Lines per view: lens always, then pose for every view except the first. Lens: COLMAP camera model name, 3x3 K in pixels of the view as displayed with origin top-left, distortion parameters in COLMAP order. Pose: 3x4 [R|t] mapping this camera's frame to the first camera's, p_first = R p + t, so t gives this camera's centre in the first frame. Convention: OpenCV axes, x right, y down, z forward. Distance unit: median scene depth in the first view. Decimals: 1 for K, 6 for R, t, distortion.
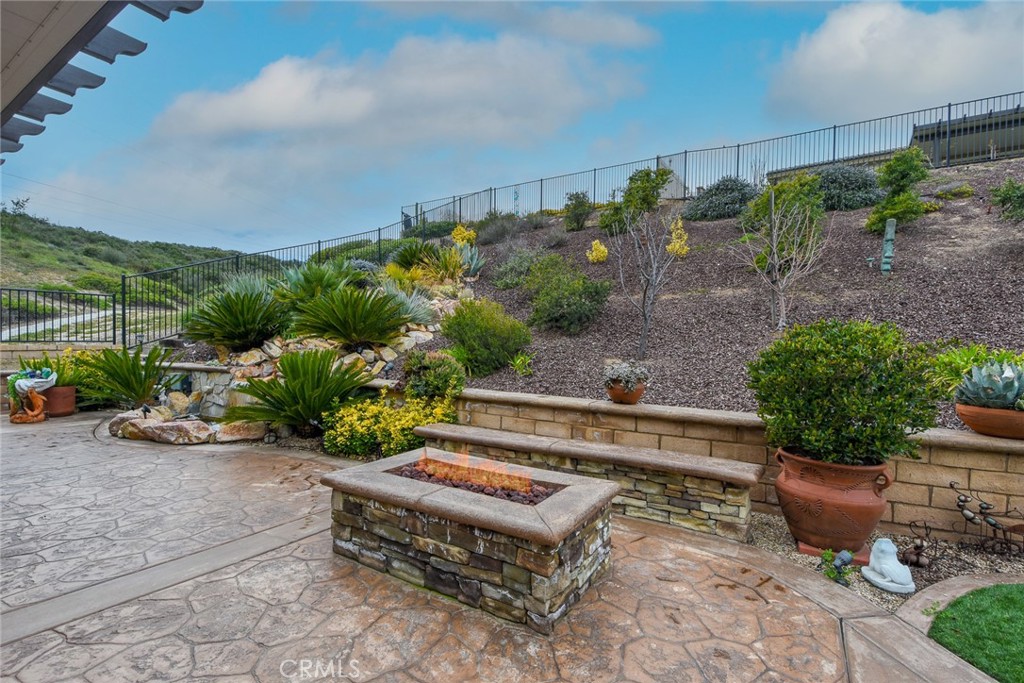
lens RADIAL K [[454.2, 0, 525.4], [0, 454.2, 346.2], [0, 0, 1]] dist [0.025680, -0.022650]
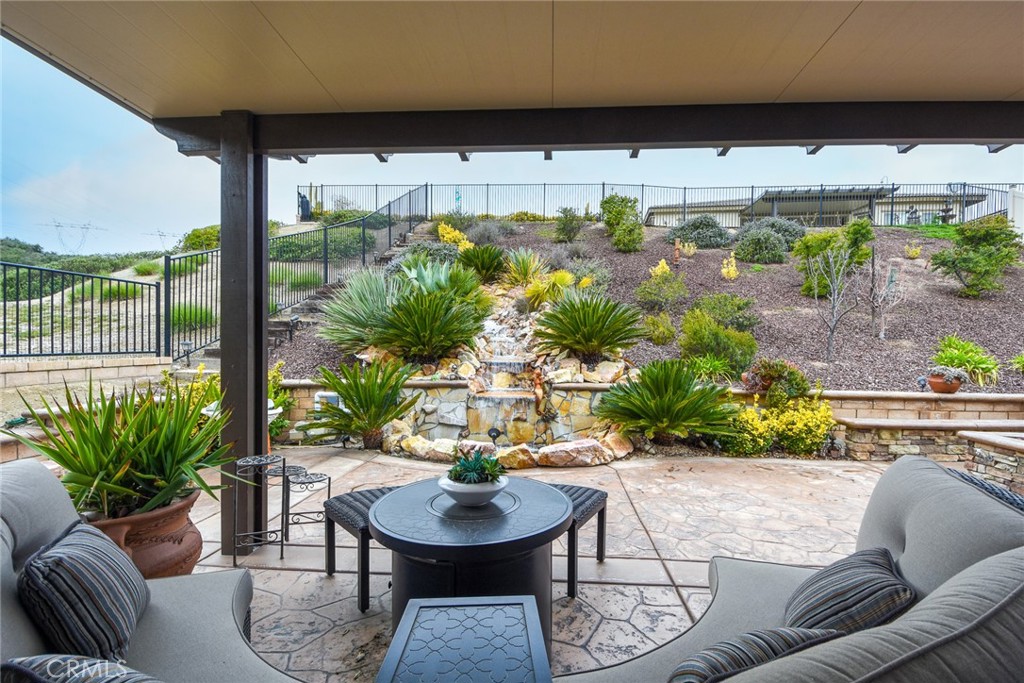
lens RADIAL K [[454.2, 0, 525.4], [0, 454.2, 346.2], [0, 0, 1]] dist [0.025680, -0.022650]
pose [[0.887224, -0.006341, 0.461295, -0.911804], [0.007187, 0.999974, -0.000076, -0.018790], [-0.461283, 0.003382, 0.887247, 0.176137]]
